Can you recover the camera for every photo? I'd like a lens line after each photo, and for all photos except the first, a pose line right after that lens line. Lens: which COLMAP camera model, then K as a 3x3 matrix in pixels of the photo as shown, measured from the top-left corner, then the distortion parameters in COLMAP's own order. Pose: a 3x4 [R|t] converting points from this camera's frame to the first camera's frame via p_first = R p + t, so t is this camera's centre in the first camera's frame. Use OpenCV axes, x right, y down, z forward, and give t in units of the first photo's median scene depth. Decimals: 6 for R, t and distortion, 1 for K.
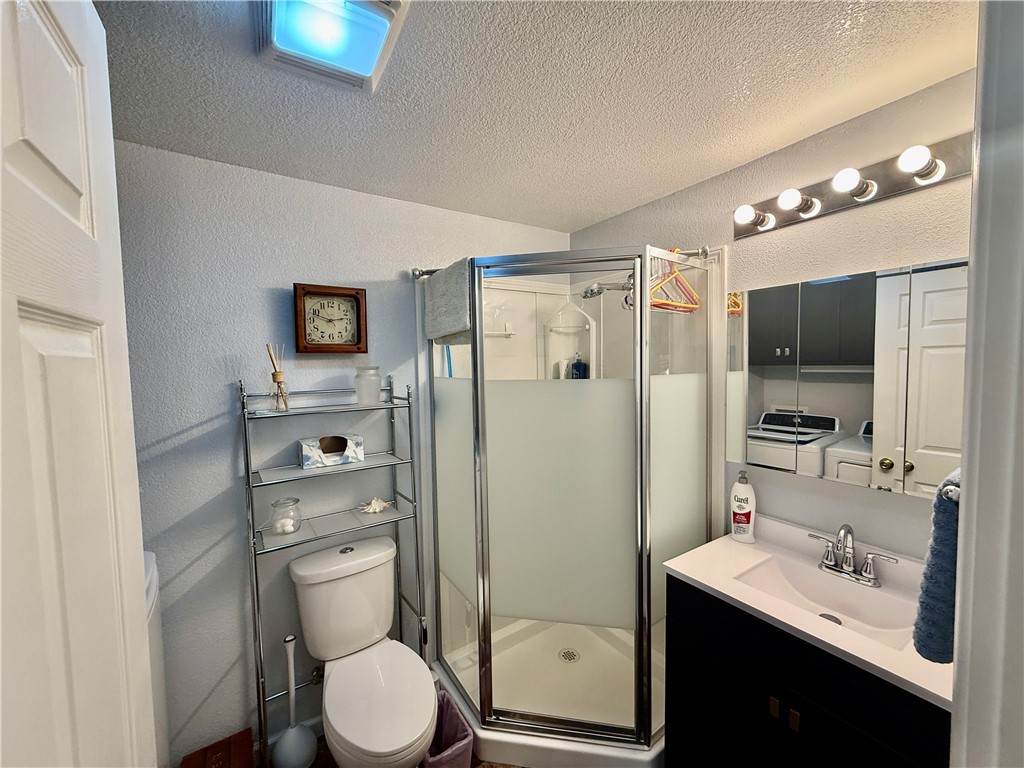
lens RADIAL K [[403.6, 0, 511.0], [0, 403.6, 385.1], [0, 0, 1]] dist [-0.000717, -0.000052]
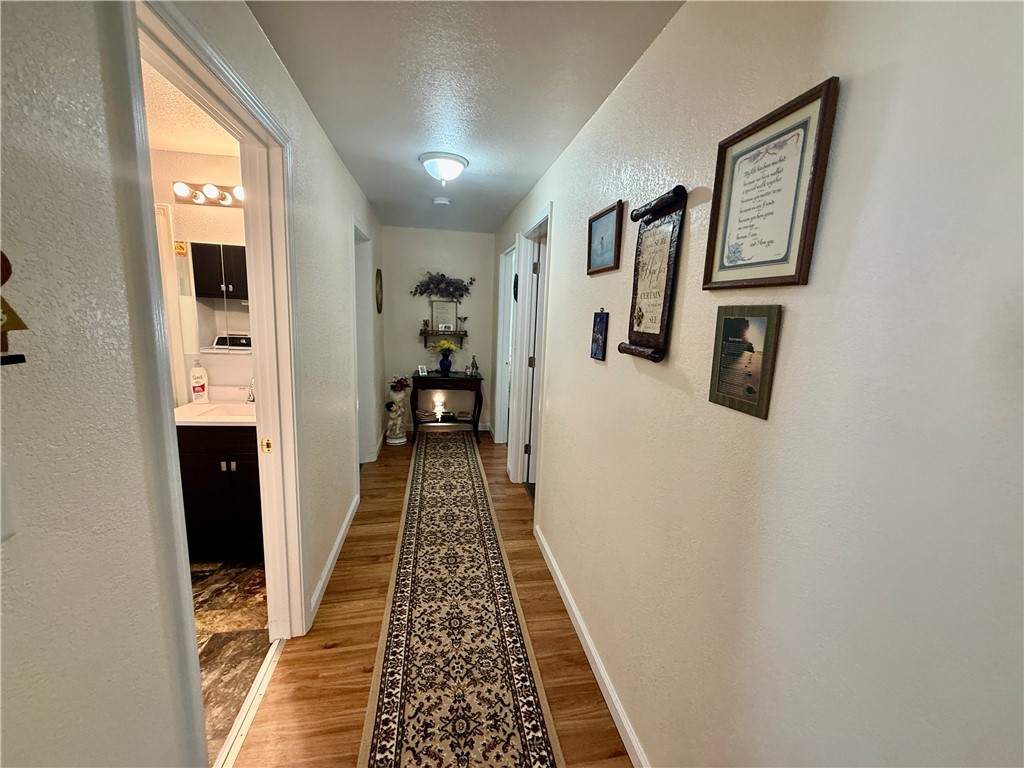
lens RADIAL K [[403.6, 0, 513.7], [0, 403.6, 380.5], [0, 0, 1]] dist [-0.000717, -0.000052]
pose [[0.385078, -0.117439, 0.915381, -0.392186], [-0.004962, 0.991593, 0.129304, 0.083348], [-0.922871, -0.054334, 0.381258, -0.730791]]
